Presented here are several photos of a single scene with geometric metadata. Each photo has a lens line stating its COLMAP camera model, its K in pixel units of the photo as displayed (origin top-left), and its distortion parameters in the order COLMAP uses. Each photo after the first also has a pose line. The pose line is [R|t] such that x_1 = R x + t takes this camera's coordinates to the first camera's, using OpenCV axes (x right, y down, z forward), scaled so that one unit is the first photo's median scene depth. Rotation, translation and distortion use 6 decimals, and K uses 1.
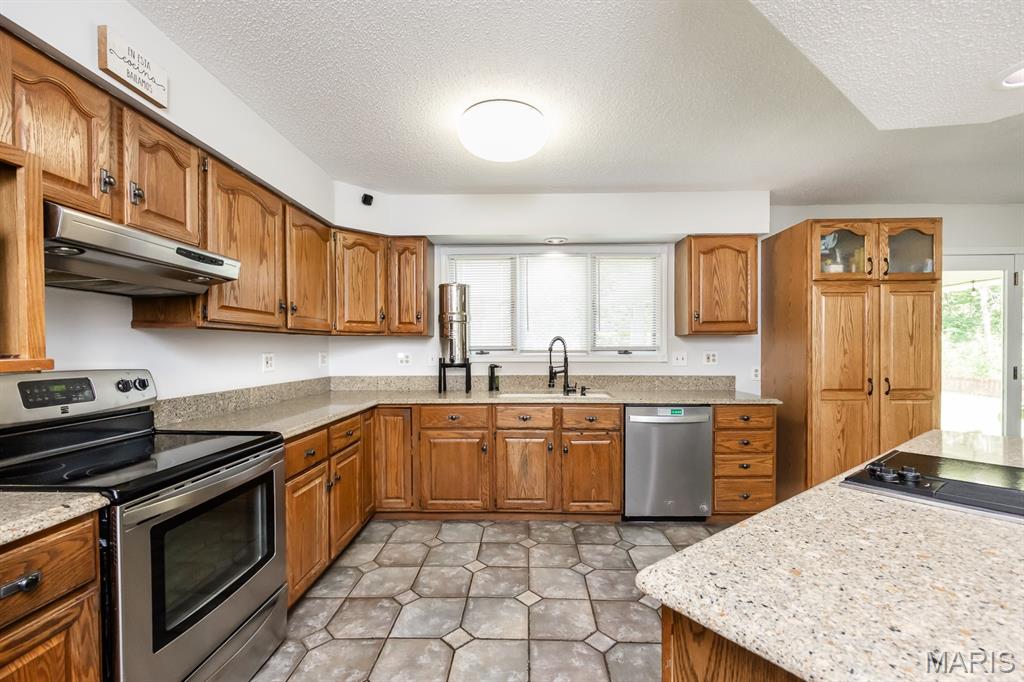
lens RADIAL K [[432.6, 0, 521.5], [0, 432.6, 355.6], [0, 0, 1]] dist [-0.001522, 0.000353]
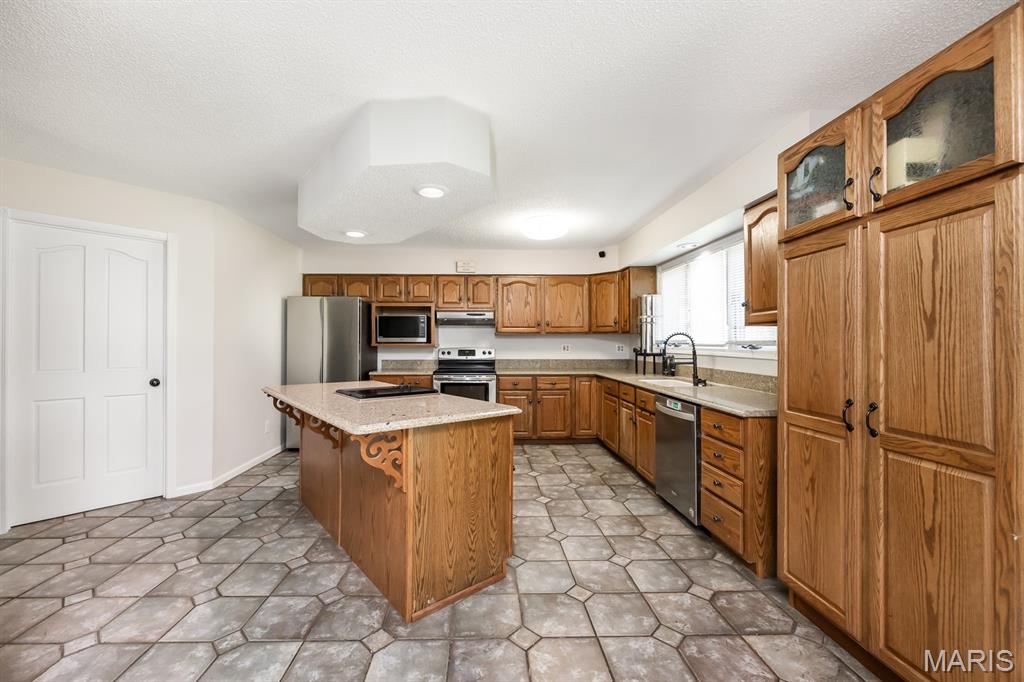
lens RADIAL K [[419.6, 0, 487.6], [0, 419.6, 340.1], [0, 0, 1]] dist [-0.001412, 0.003249]
pose [[0.024533, -0.000669, -0.999699, 1.267807], [-0.015350, 0.999882, -0.001046, -0.014238], [0.999581, 0.015371, 0.024520, 0.508228]]
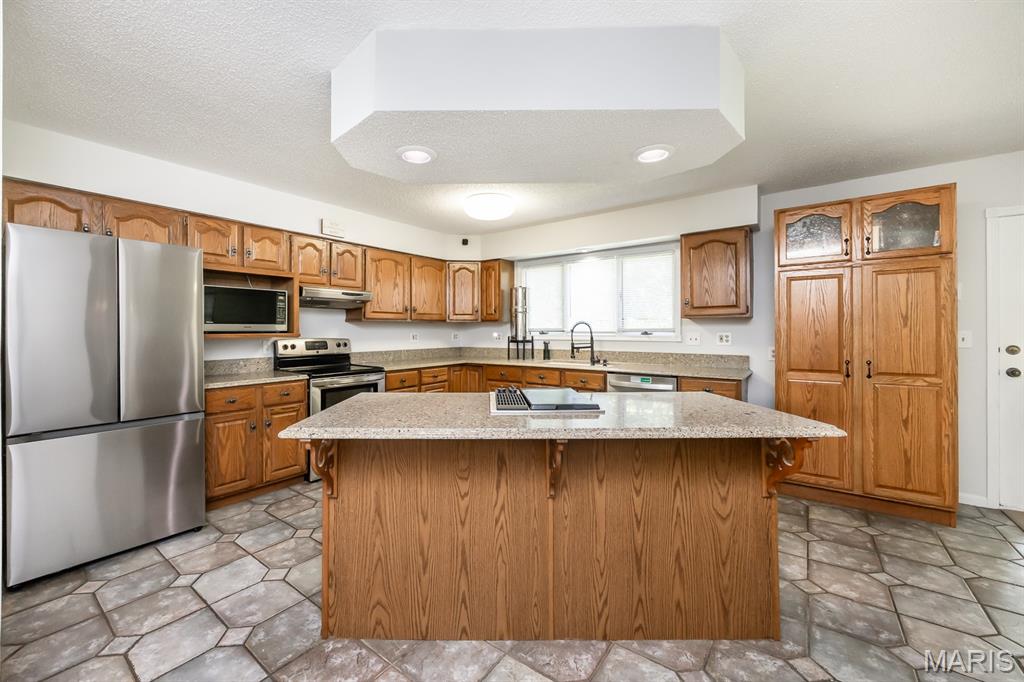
lens RADIAL K [[419.6, 0, 490.2], [0, 419.6, 327.8], [0, 0, 1]] dist [-0.001412, 0.003249]
pose [[0.804287, -0.003026, -0.594234, 0.689082], [-0.008852, 0.999815, -0.017073, 0.001370], [0.594176, 0.018991, 0.804111, -0.251720]]
